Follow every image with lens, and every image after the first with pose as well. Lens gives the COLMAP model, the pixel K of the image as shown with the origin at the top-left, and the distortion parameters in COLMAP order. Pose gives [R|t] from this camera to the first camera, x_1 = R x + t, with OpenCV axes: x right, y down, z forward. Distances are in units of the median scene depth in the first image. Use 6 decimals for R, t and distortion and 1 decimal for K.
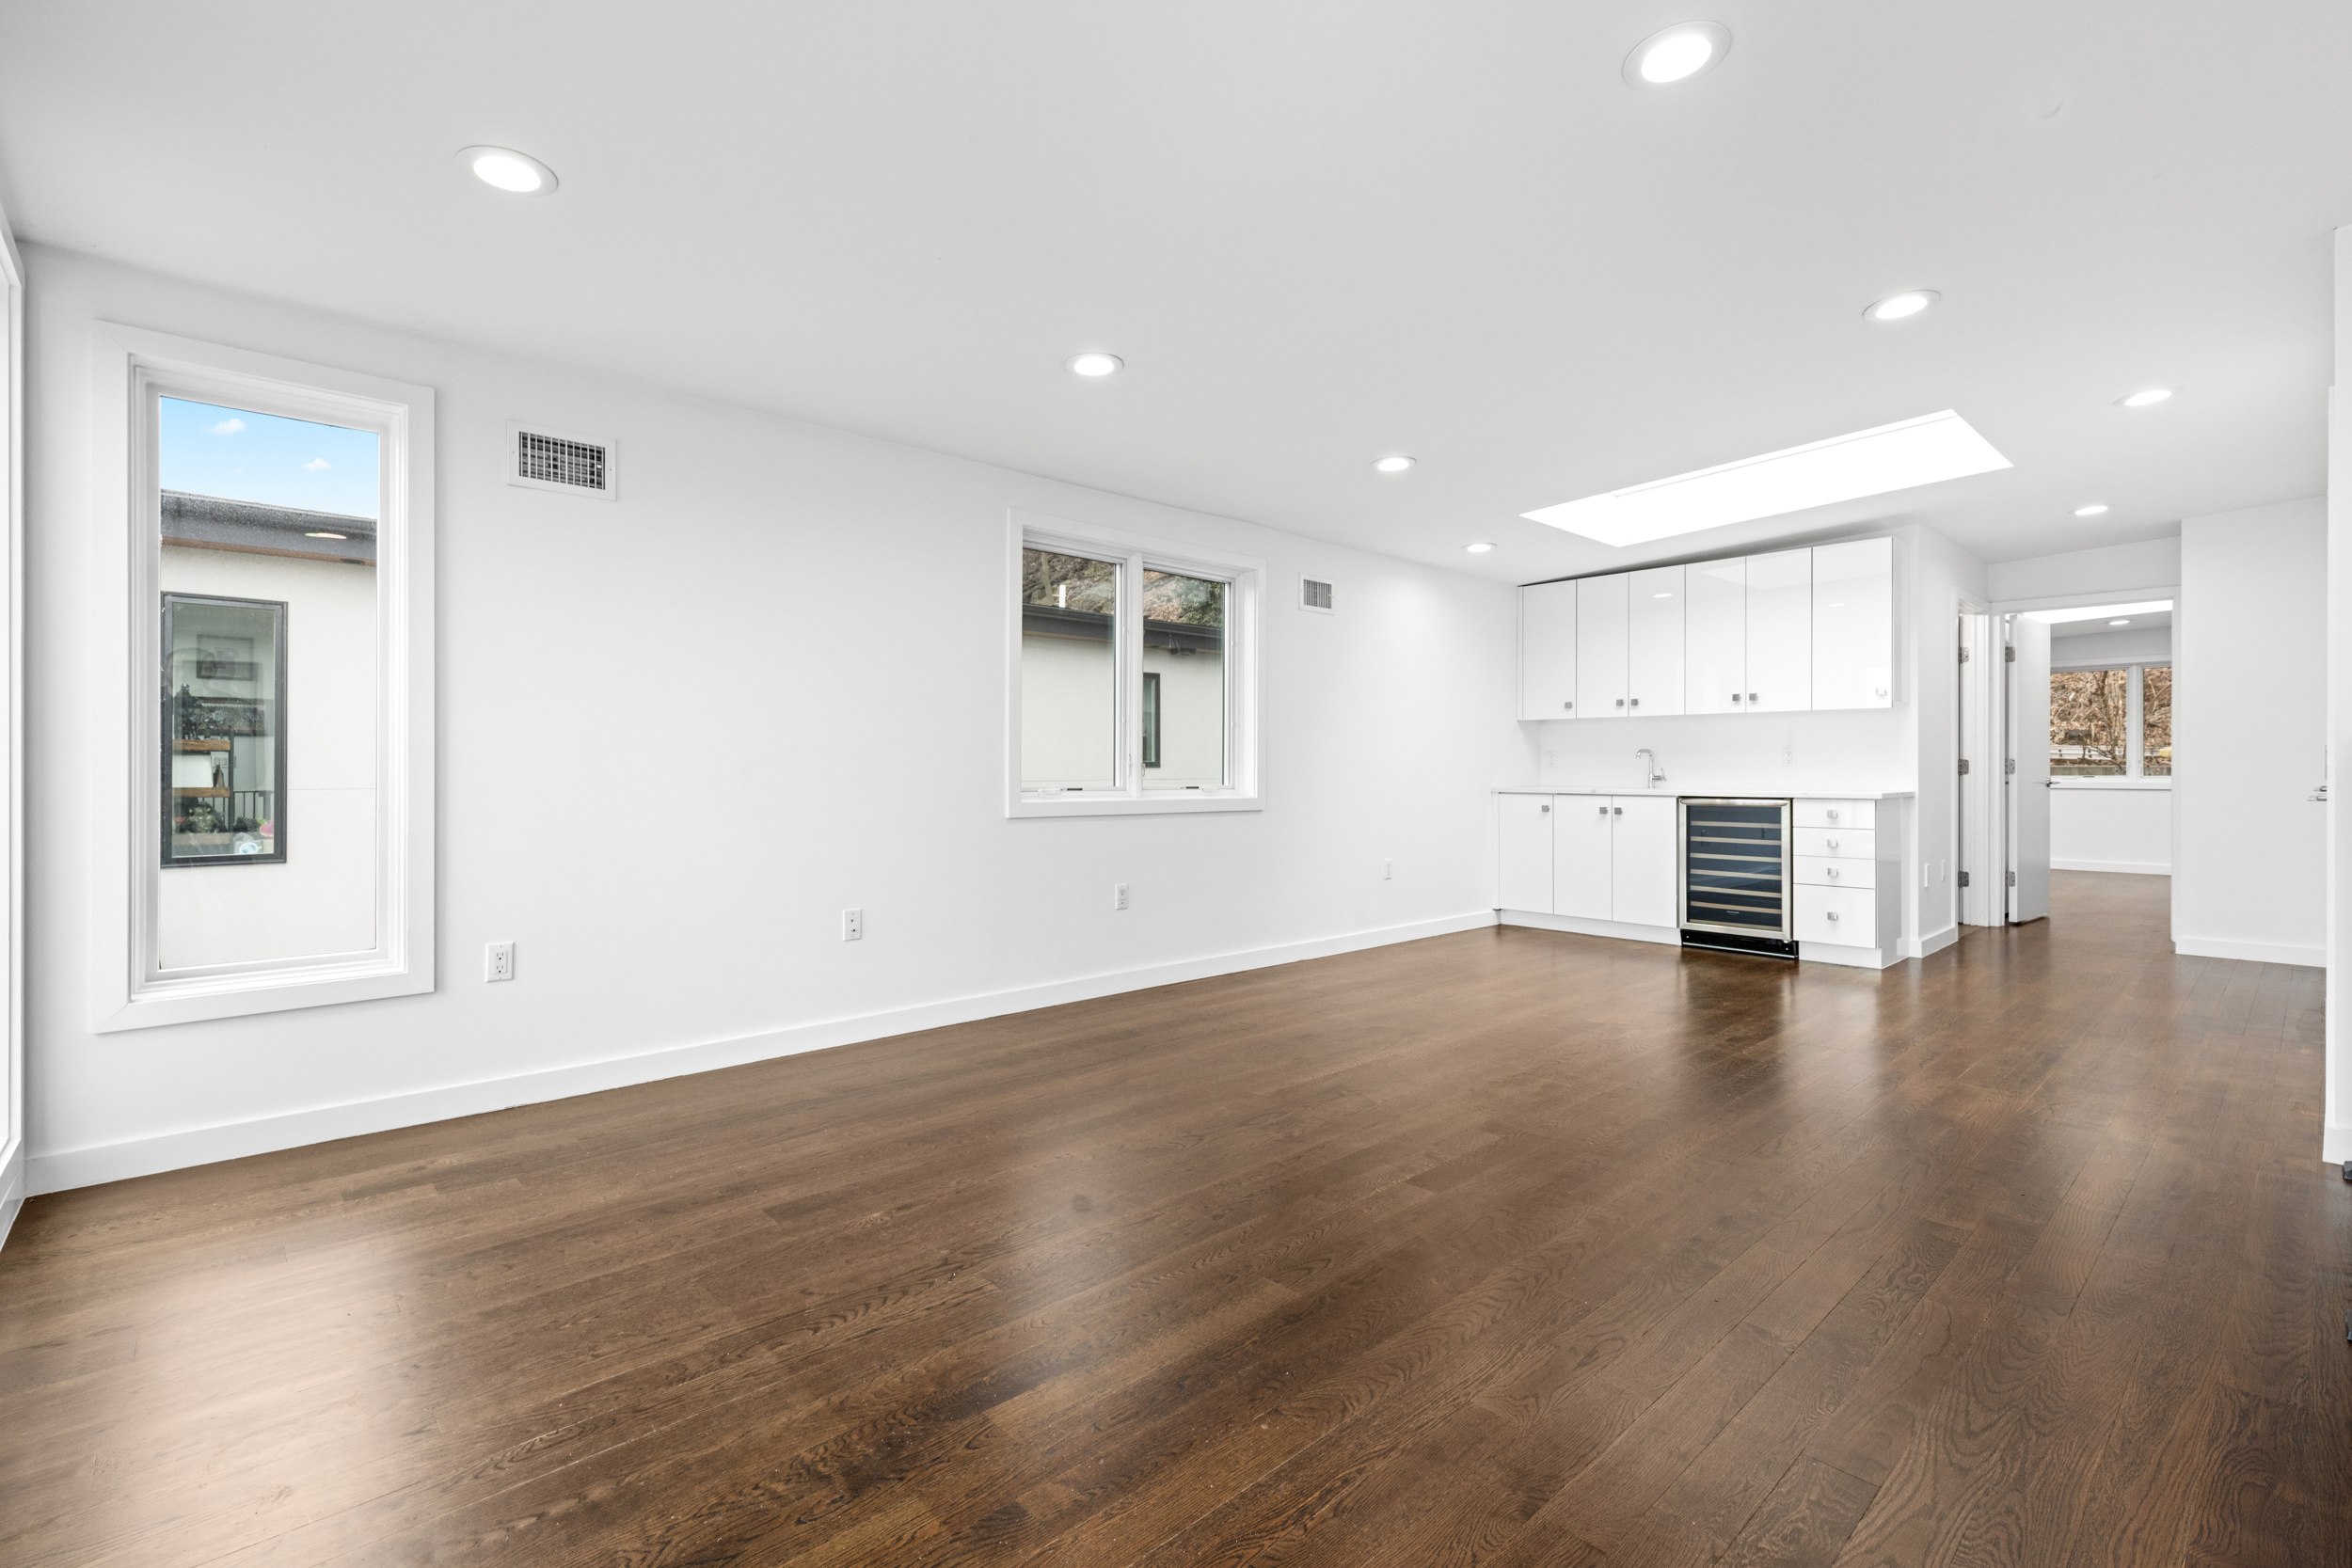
lens RADIAL K [[1050.8, 0, 1140.1], [0, 1050.8, 771.2], [0, 0, 1]] dist [0.003320, 0.000018]
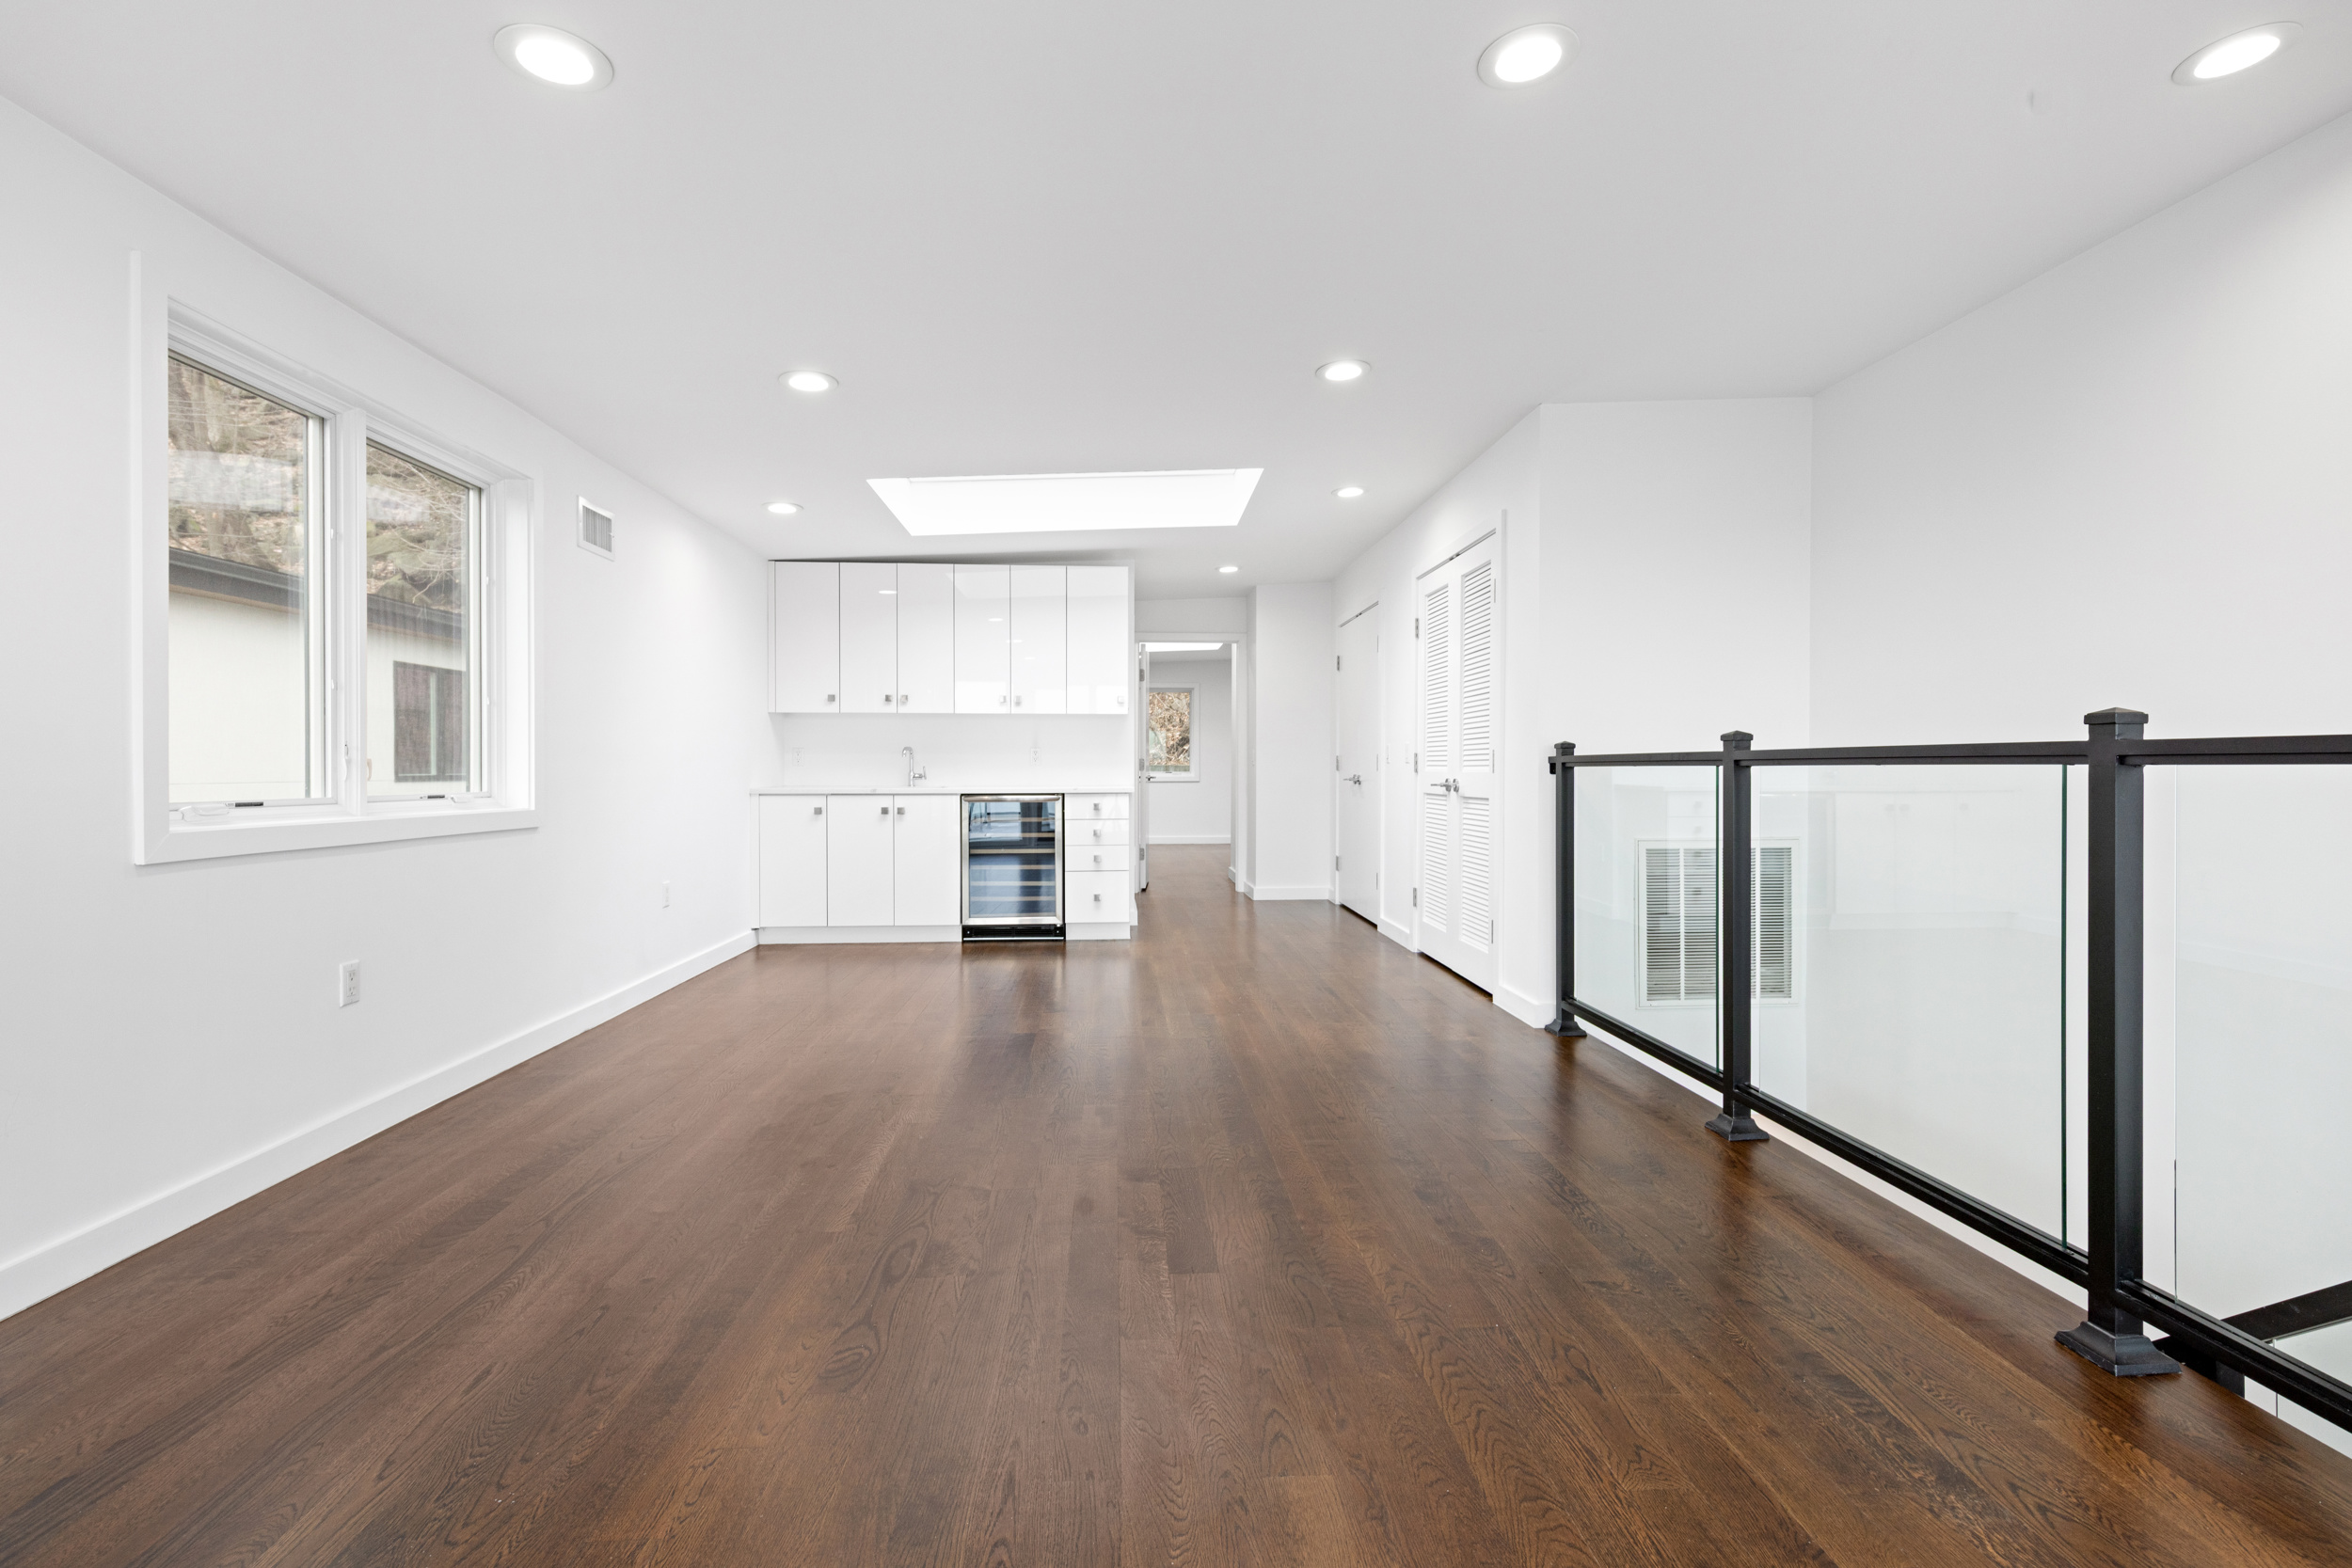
lens RADIAL K [[1065.4, 0, 1200.2], [0, 1065.4, 776.8], [0, 0, 1]] dist [0.002302, 0.000204]
pose [[0.612109, -0.009646, 0.790714, -0.165575], [0.005638, 0.999953, 0.007834, 0.000836], [-0.790753, -0.000337, 0.612135, 0.209864]]
